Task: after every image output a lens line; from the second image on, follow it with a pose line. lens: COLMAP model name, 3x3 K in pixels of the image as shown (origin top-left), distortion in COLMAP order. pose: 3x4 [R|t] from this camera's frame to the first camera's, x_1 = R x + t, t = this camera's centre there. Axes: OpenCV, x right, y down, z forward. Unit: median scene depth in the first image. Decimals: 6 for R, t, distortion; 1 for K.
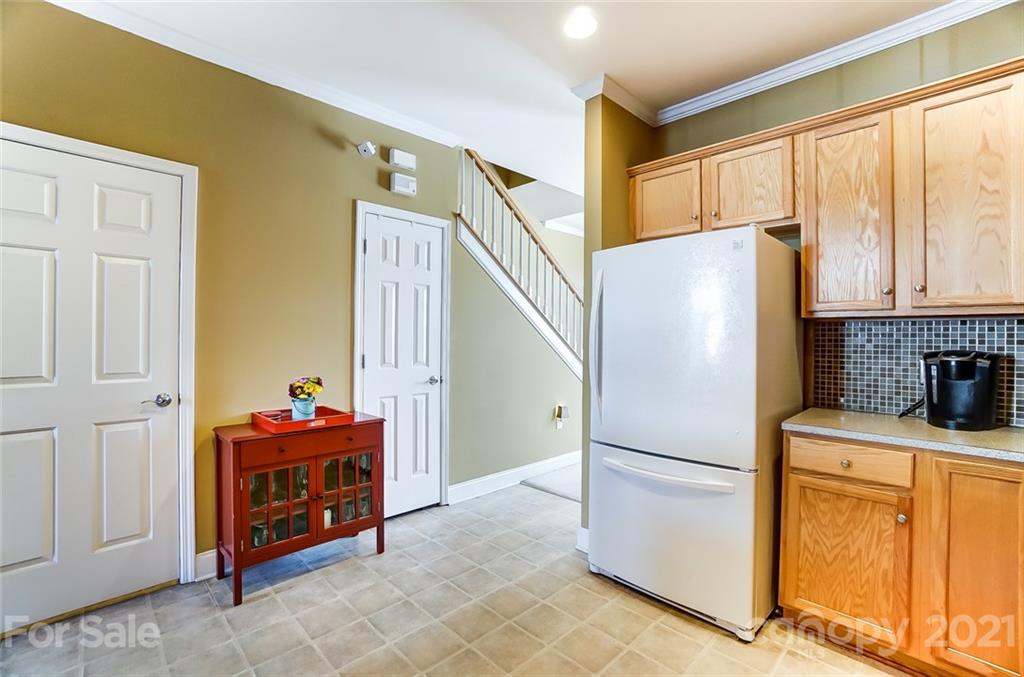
lens RADIAL K [[457.9, 0, 502.1], [0, 457.9, 333.5], [0, 0, 1]] dist [-0.045291, 0.008742]
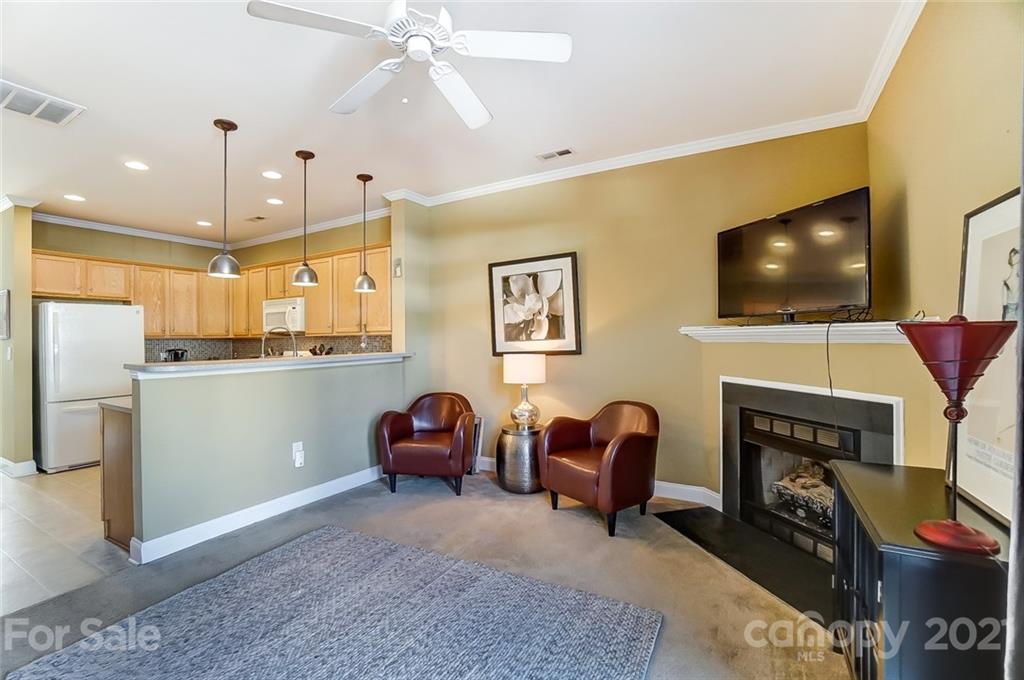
lens RADIAL K [[457.9, 0, 516.9], [0, 457.9, 338.2], [0, 0, 1]] dist [-0.045291, 0.008742]
pose [[-0.279316, -0.004922, 0.960187, -2.613580], [0.004372, 0.999970, 0.006398, -0.045883], [-0.960189, 0.005985, -0.279286, -0.426982]]
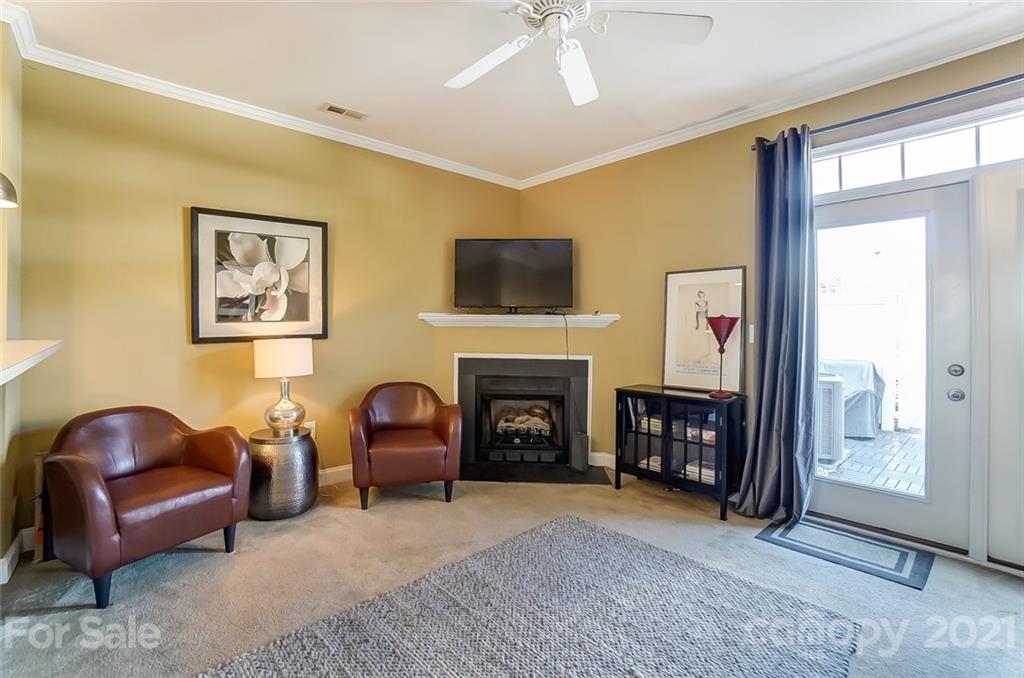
lens RADIAL K [[457.9, 0, 495.6], [0, 457.9, 324.0], [0, 0, 1]] dist [-0.045291, 0.008742]
pose [[-0.998527, -0.014503, 0.052281, -1.500645], [-0.015112, 0.999822, -0.011275, -0.007289], [-0.052108, -0.012049, -0.998569, 0.504052]]
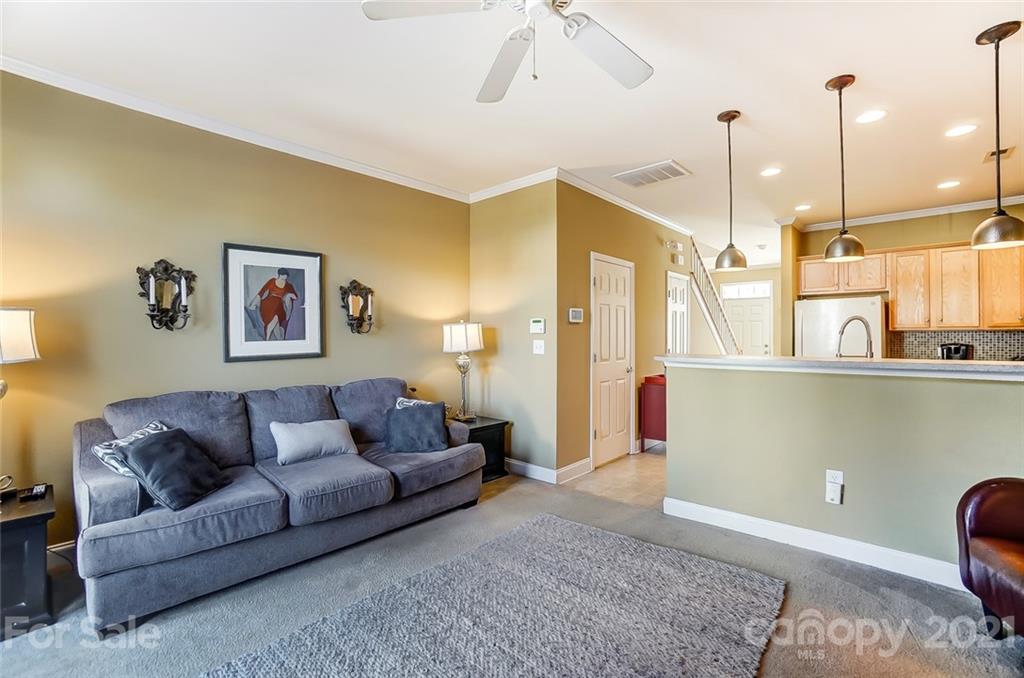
lens RADIAL K [[457.9, 0, 502.1], [0, 457.9, 330.5], [0, 0, 1]] dist [-0.045291, 0.008742]
pose [[0.998187, -0.007714, 0.059689, -1.715349], [0.007881, 0.999966, -0.002559, -0.049456], [-0.059667, 0.003025, 0.998214, -1.385998]]
